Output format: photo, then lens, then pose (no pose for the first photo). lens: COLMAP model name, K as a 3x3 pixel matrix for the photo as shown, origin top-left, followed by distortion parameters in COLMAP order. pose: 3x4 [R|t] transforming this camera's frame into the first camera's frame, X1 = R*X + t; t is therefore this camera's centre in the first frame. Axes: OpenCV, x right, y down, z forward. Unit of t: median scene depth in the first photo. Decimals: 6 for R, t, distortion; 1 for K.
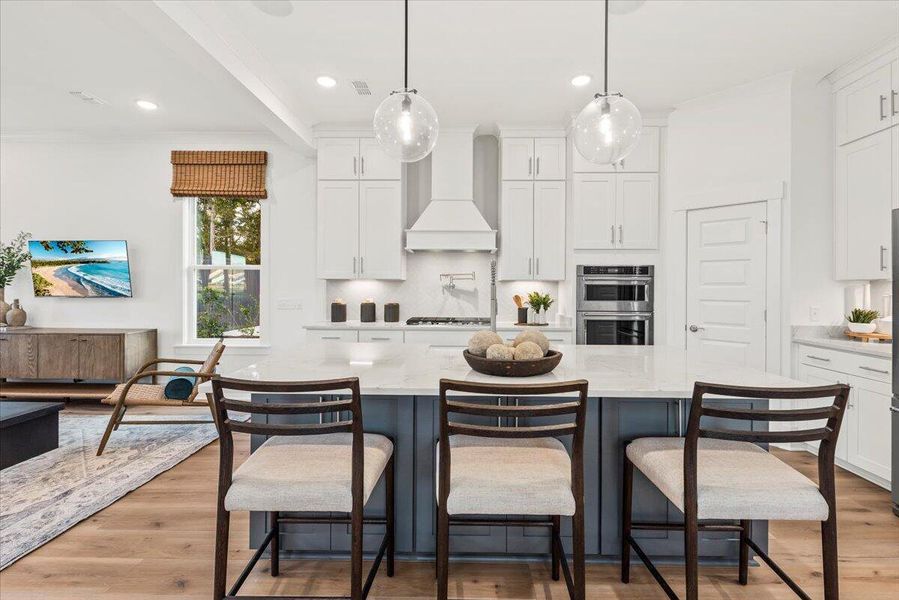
lens RADIAL K [[425.6, 0, 456.8], [0, 425.6, 292.2], [0, 0, 1]] dist [0.001913, -0.002229]
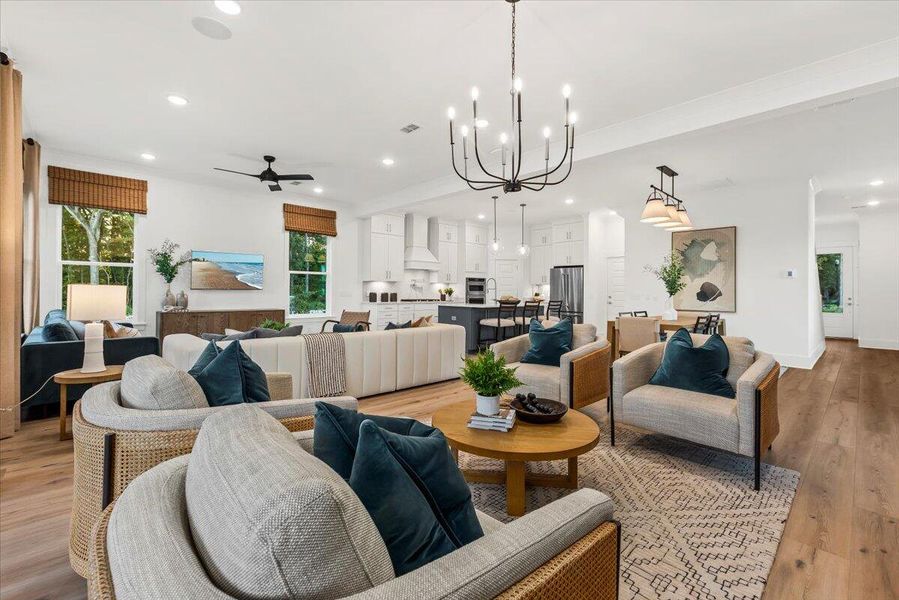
lens RADIAL K [[404.9, 0, 446.9], [0, 404.9, 291.4], [0, 0, 1]] dist [0.001211, -0.001168]
pose [[0.717574, -0.000252, 0.696483, -1.360011], [0.002797, 0.999993, -0.002519, 0.024684], [-0.696477, 0.003755, 0.717569, -0.620317]]
